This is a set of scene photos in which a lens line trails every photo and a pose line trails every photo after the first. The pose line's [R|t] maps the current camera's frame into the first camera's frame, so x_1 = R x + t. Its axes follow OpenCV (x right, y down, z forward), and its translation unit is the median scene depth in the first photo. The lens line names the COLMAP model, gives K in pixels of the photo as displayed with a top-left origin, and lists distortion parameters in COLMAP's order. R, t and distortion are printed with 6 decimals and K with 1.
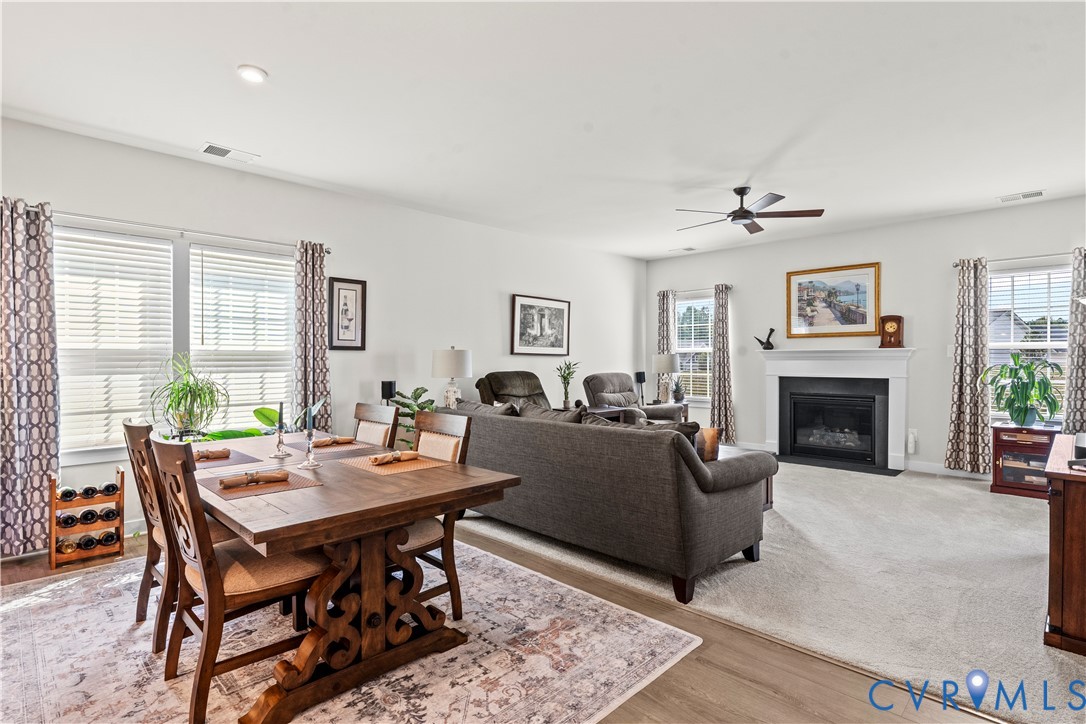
lens RADIAL K [[544.1, 0, 541.5], [0, 544.1, 361.7], [0, 0, 1]] dist [0.002309, -0.000604]
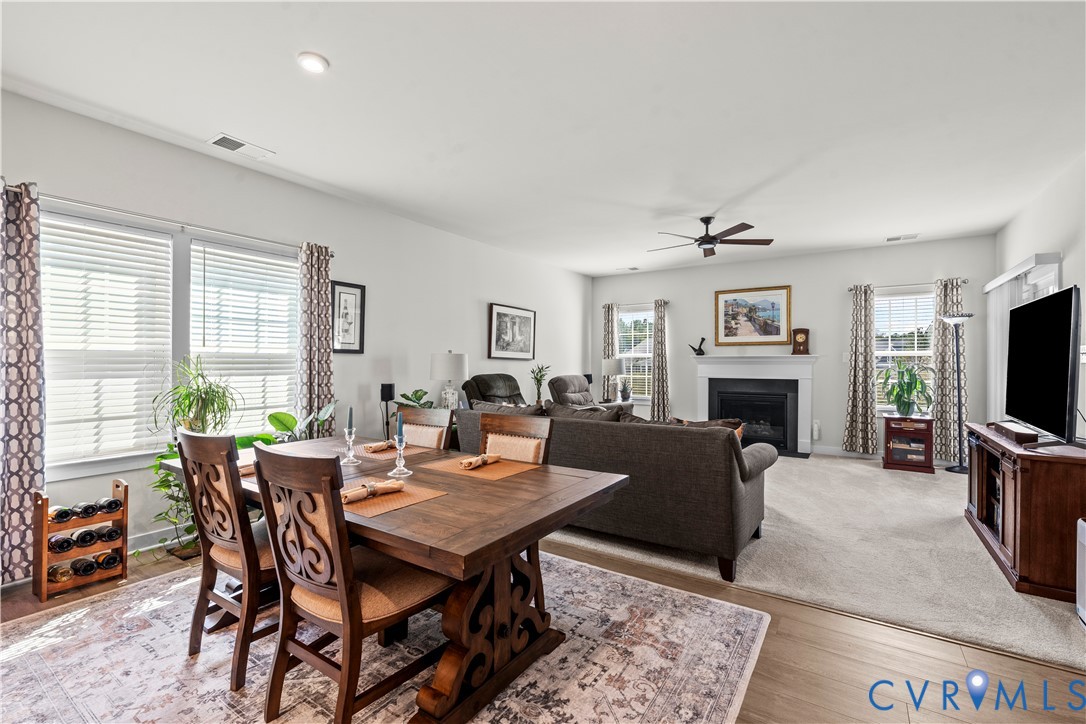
lens RADIAL K [[475.4, 0, 543.0], [0, 475.4, 362.0], [0, 0, 1]] dist [-0.001046, 0.000490]
pose [[0.981254, 0.003637, 0.192686, -0.222098], [-0.002368, 0.999974, -0.006813, -0.000043], [-0.192705, 0.006229, 0.981237, 0.082239]]
